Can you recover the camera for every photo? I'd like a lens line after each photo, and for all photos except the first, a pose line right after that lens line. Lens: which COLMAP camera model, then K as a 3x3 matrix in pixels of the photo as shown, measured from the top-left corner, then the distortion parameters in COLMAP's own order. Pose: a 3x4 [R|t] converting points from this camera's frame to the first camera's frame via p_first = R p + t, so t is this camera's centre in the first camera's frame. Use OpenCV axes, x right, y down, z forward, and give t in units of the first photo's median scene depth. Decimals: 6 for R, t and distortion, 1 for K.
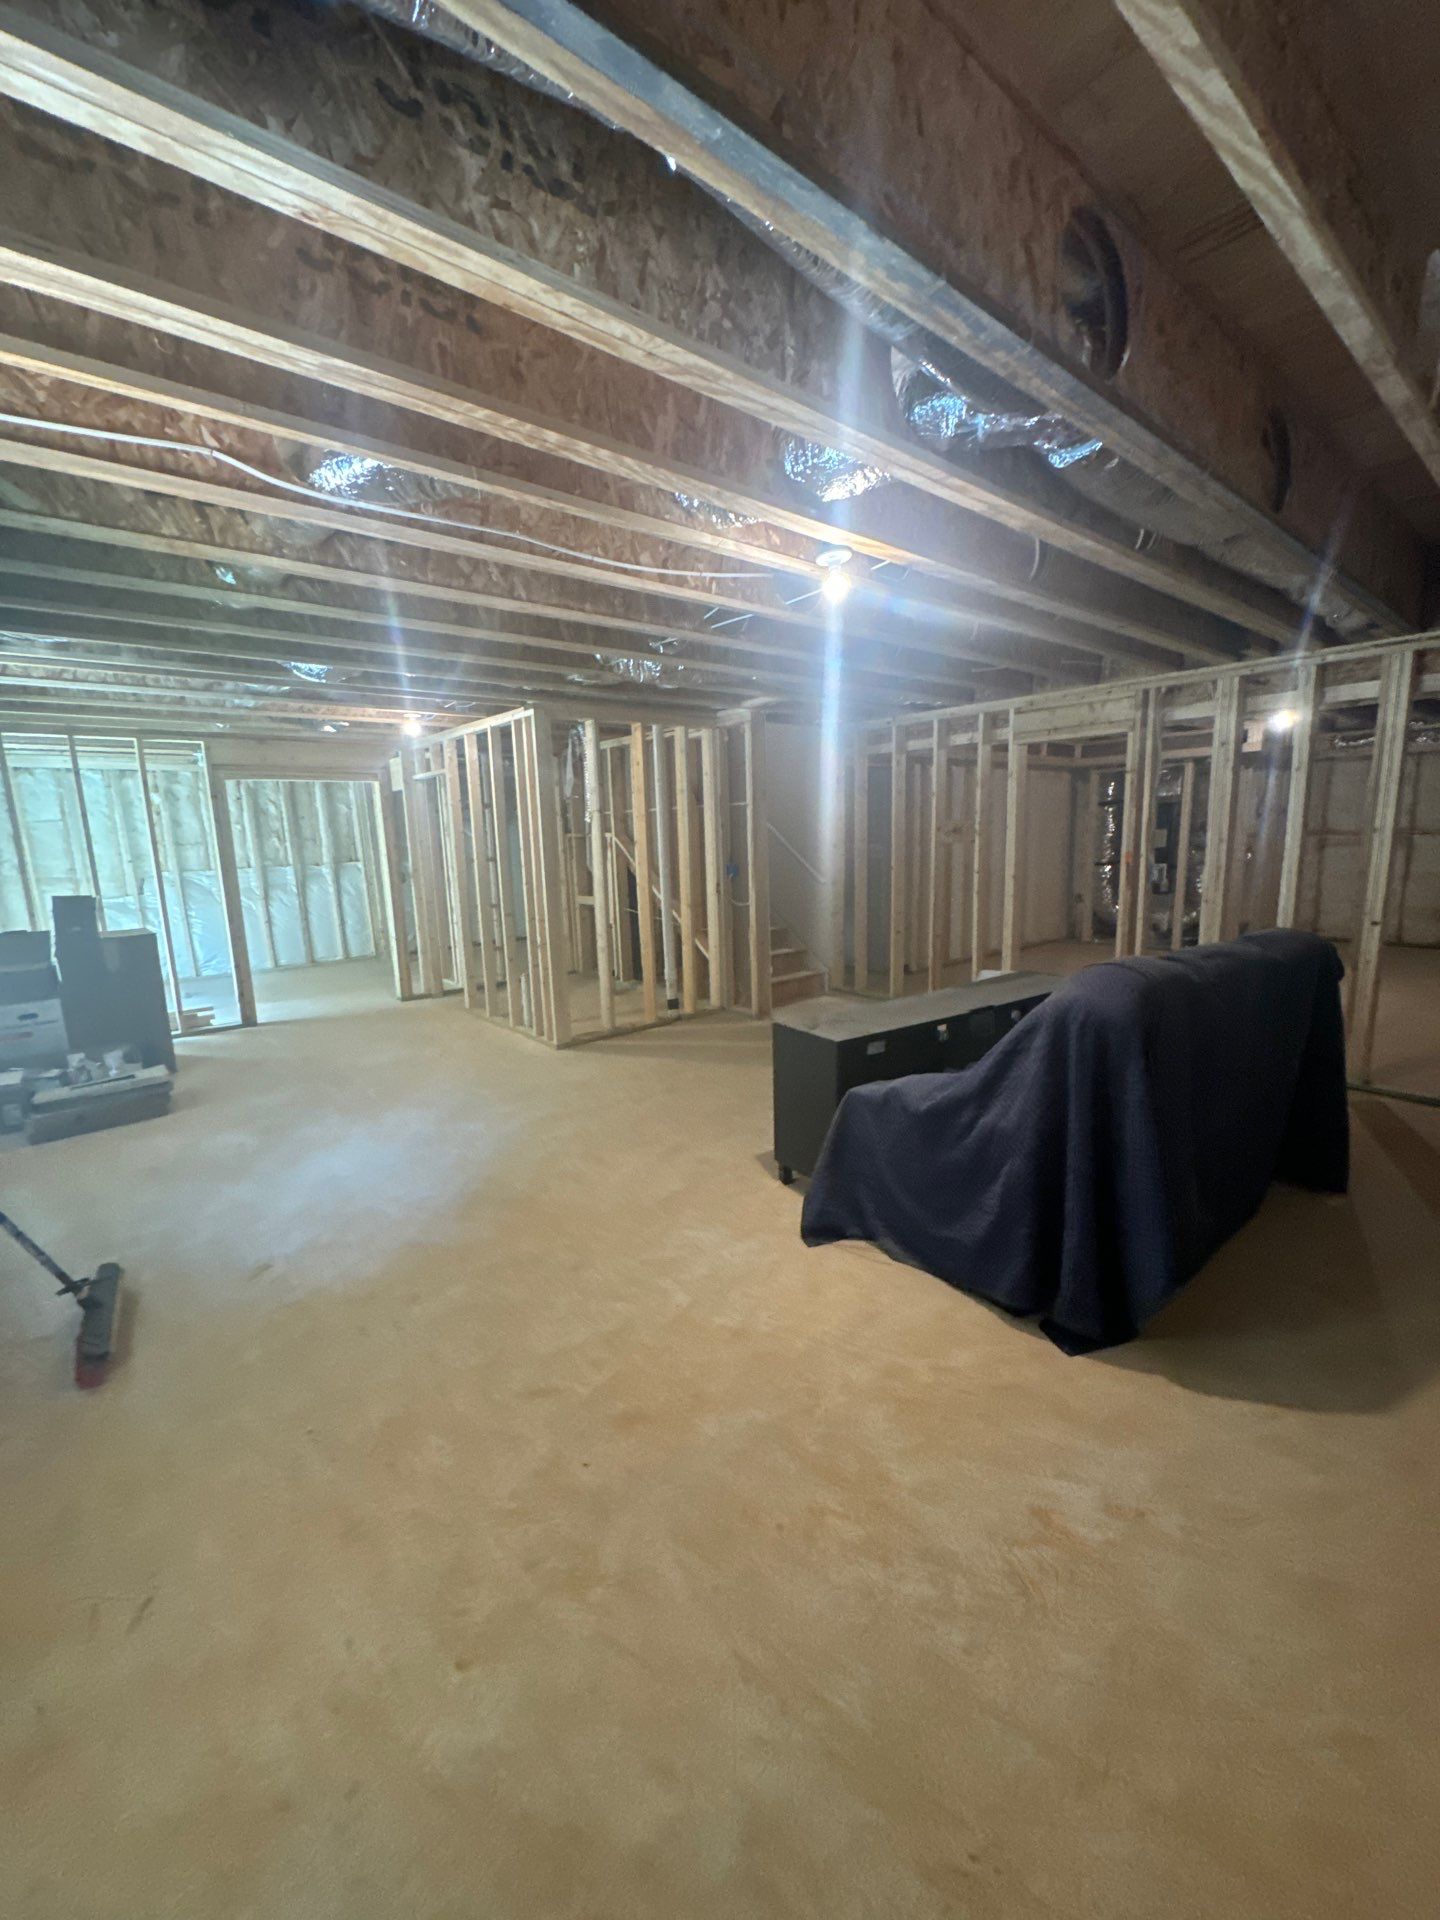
lens RADIAL K [[764.6, 0, 720.0], [0, 764.6, 960.0], [0, 0, 1]] dist [0.000705, 0.000059]
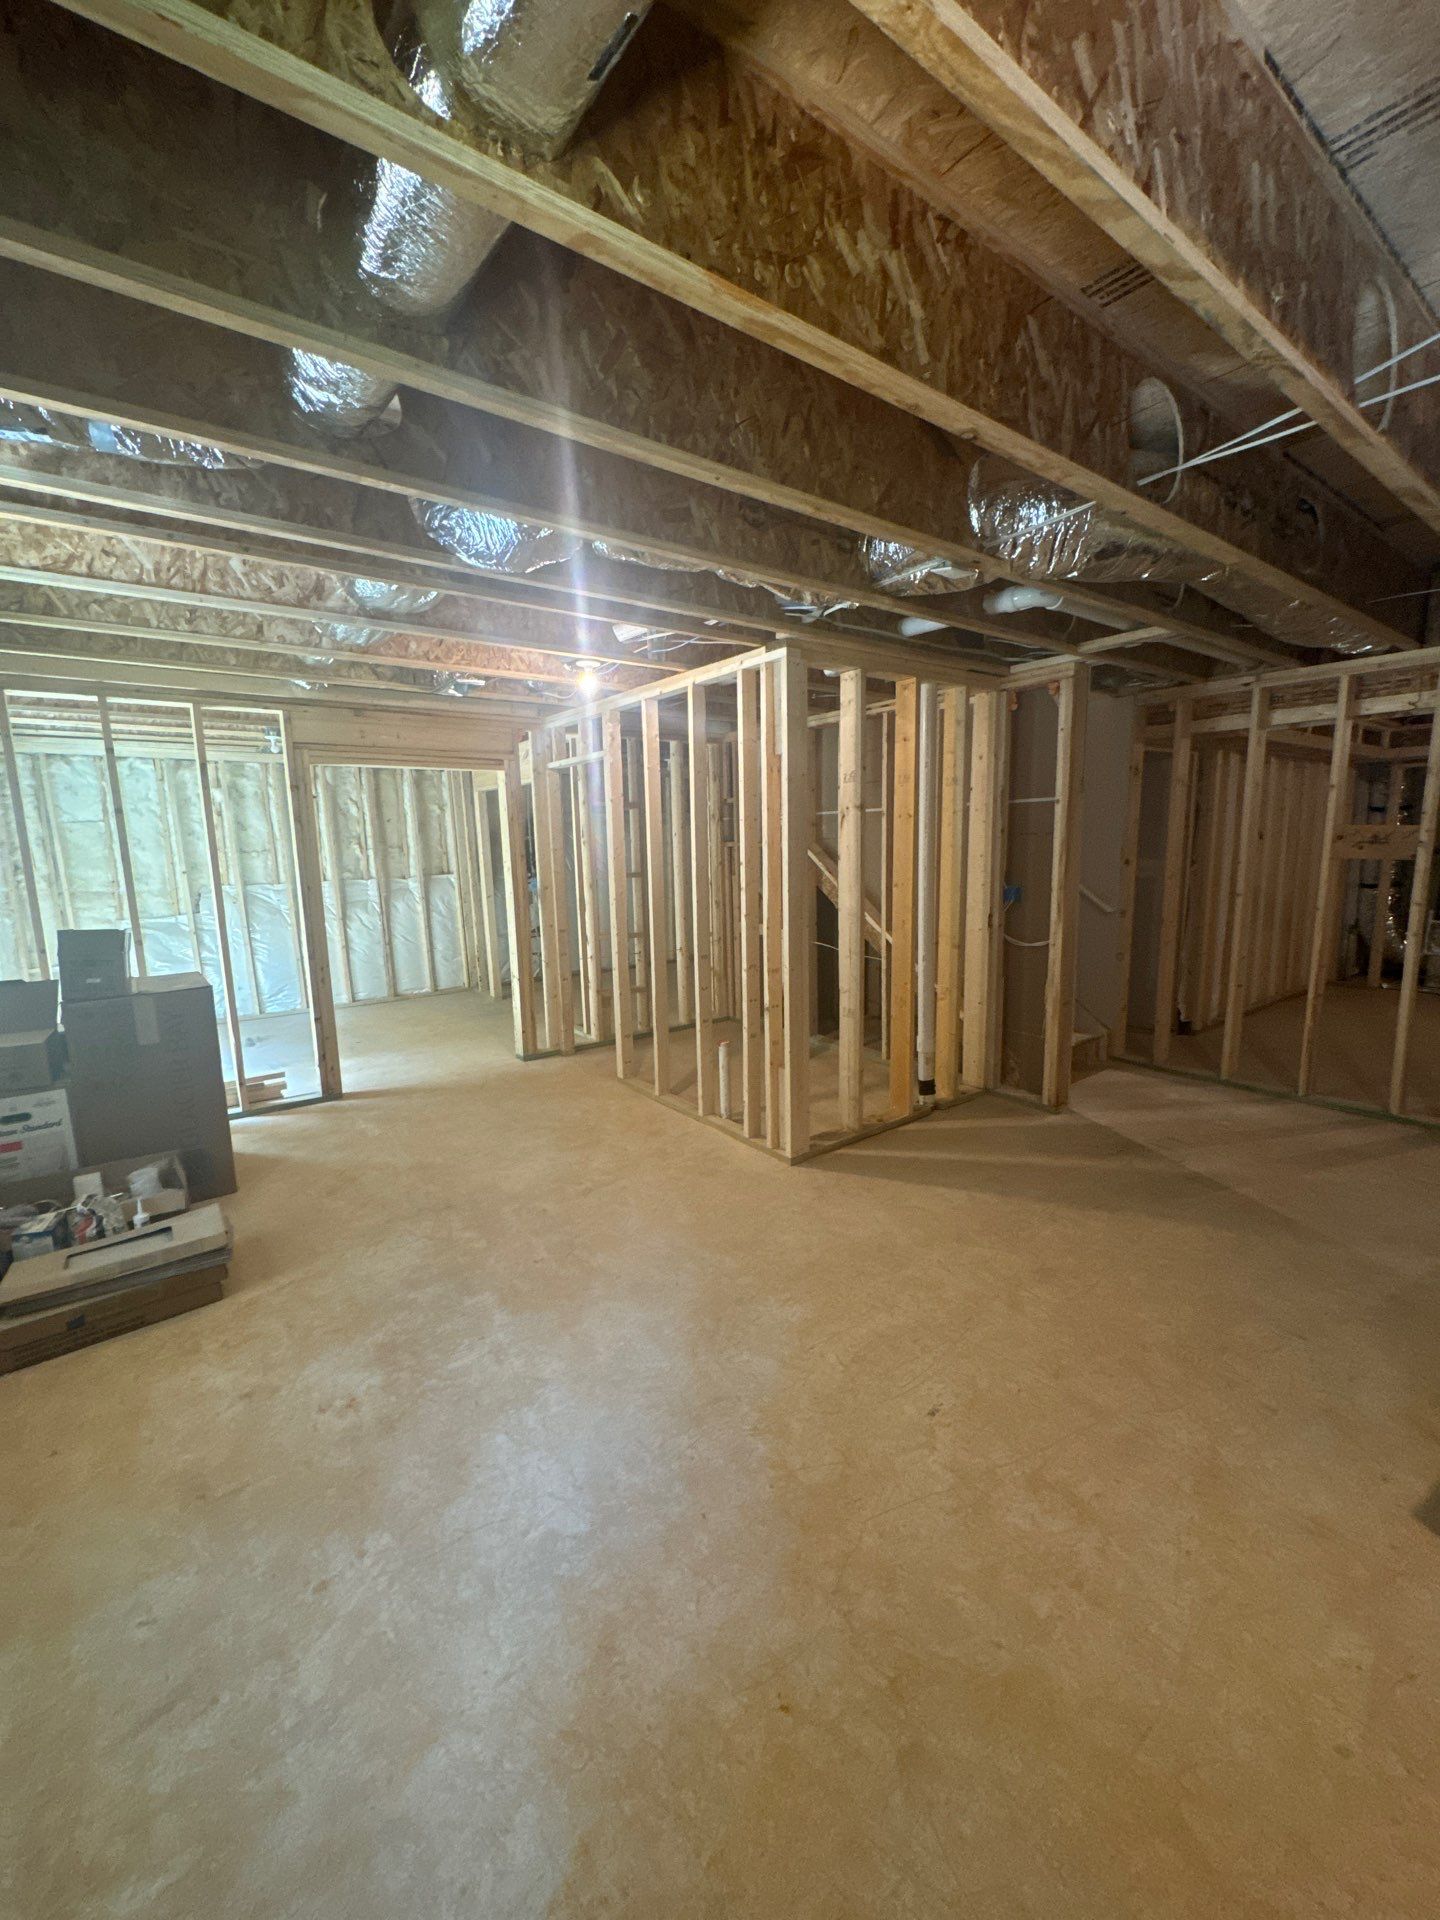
lens RADIAL K [[764.8, 0, 721.8], [0, 764.8, 956.5], [0, 0, 1]] dist [0.001115, 0.000005]
pose [[0.998724, 0.014330, -0.048431, -0.188713], [-0.015209, 0.999725, -0.017822, -0.039513], [0.048162, 0.018536, 0.998668, 0.255485]]
